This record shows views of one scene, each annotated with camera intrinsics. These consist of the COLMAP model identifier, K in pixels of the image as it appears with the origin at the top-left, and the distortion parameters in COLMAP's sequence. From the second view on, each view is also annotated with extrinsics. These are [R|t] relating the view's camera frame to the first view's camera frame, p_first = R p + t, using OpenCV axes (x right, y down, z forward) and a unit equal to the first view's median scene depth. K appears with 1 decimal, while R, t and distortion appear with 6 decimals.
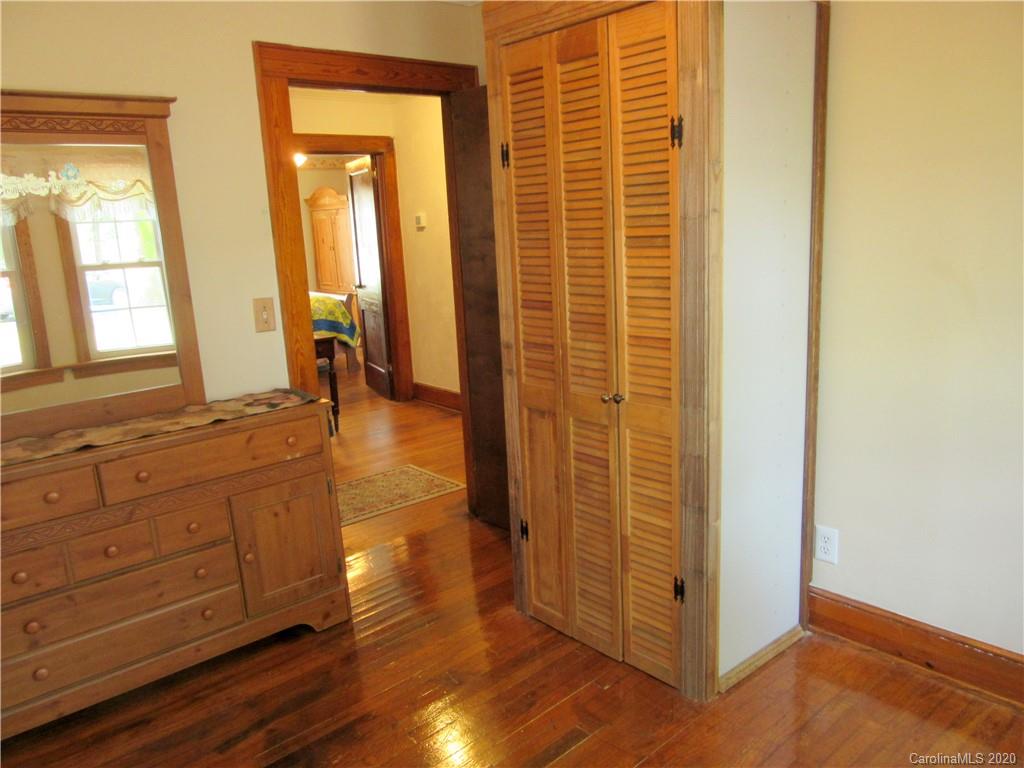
lens RADIAL K [[766.4, 0, 510.6], [0, 766.4, 381.4], [0, 0, 1]] dist [-0.039946, 0.030639]
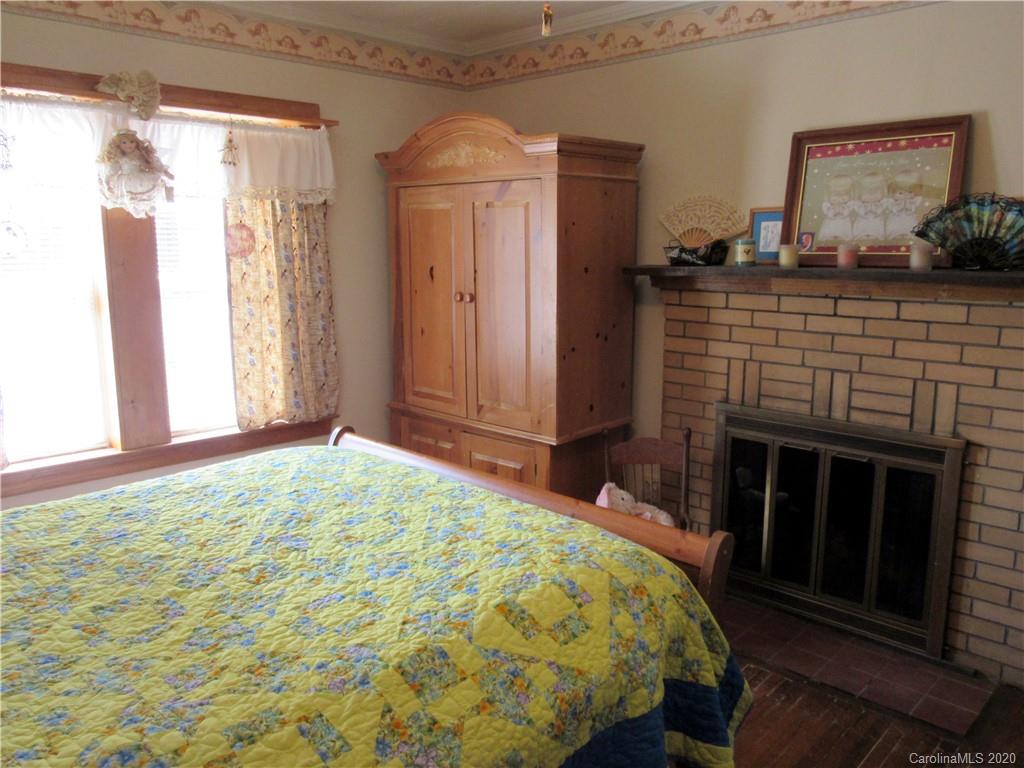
lens RADIAL K [[766.4, 0, 510.6], [0, 766.4, 381.4], [0, 0, 1]] dist [-0.039946, 0.030639]
pose [[0.994948, 0.033676, 0.094576, -0.245855], [-0.030485, 0.998923, -0.034990, -0.124938], [-0.095652, 0.031930, 0.994903, 0.658926]]
